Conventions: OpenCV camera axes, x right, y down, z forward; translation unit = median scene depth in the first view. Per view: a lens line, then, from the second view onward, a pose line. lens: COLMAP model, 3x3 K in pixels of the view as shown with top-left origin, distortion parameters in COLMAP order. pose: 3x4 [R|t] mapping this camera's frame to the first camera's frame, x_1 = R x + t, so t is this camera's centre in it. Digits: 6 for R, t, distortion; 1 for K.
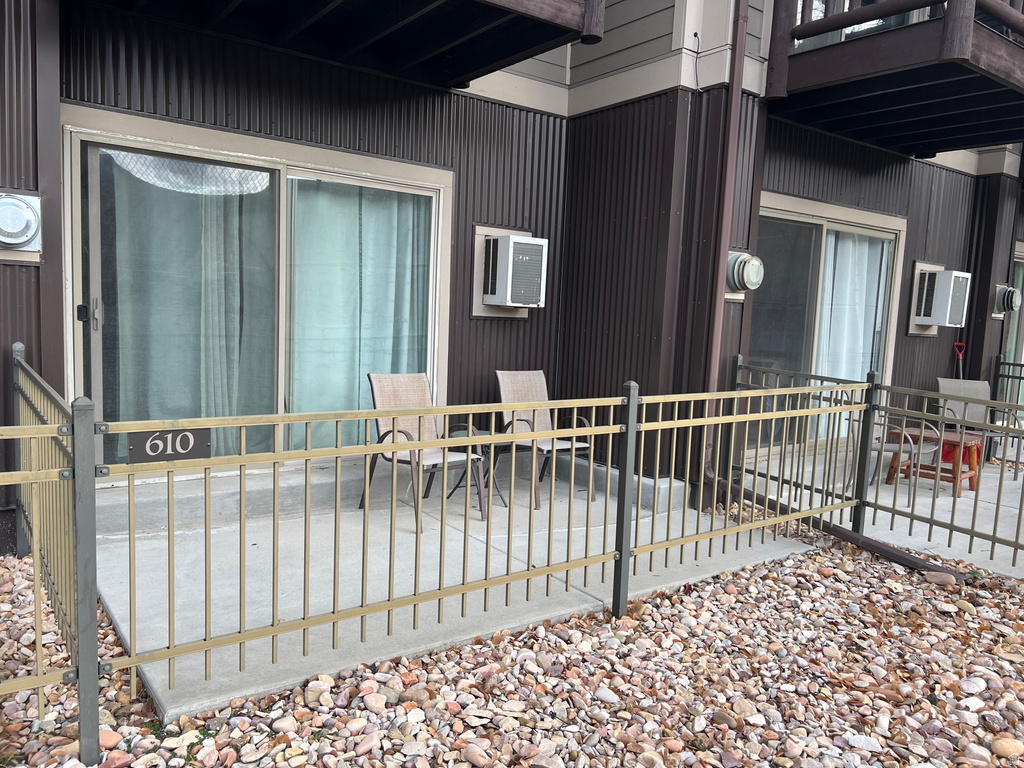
lens RADIAL K [[762.3, 0, 512.0], [0, 762.3, 384.0], [0, 0, 1]] dist [0.021465, -0.007809]
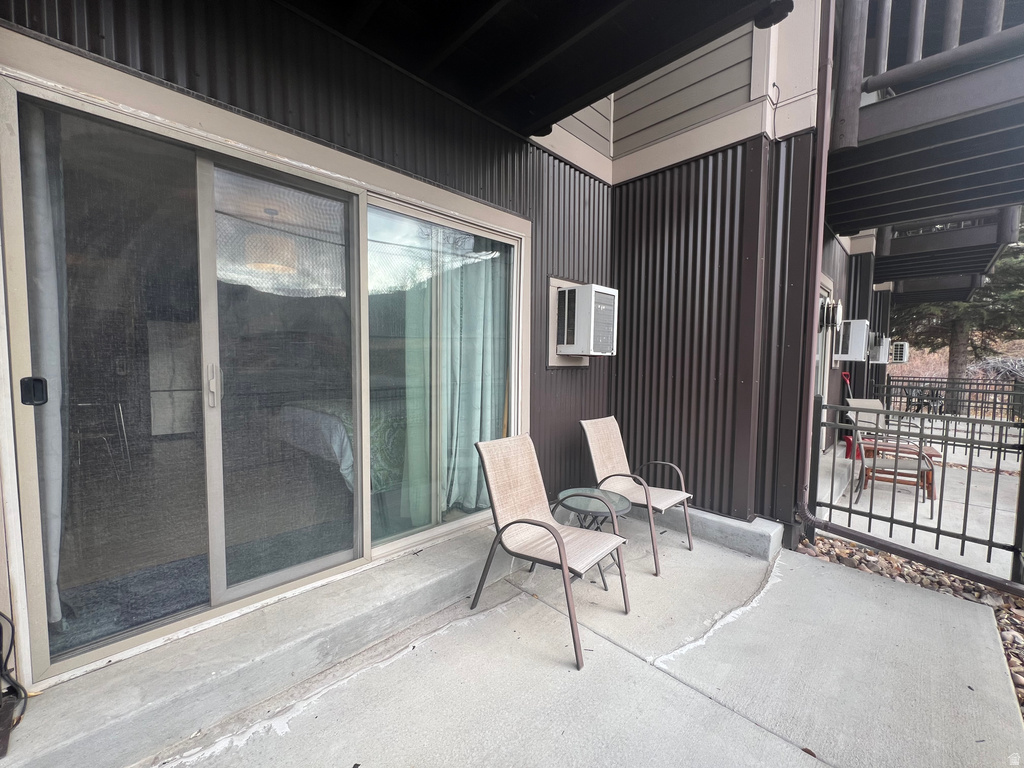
lens RADIAL K [[408.1, 0, 512.0], [0, 408.1, 384.0], [0, 0, 1]] dist [-0.001068, 0.000182]
pose [[0.990664, -0.038717, 0.130715, -0.174103], [0.042732, 0.998693, -0.028053, -0.052524], [-0.129458, 0.033377, 0.991023, 0.471001]]
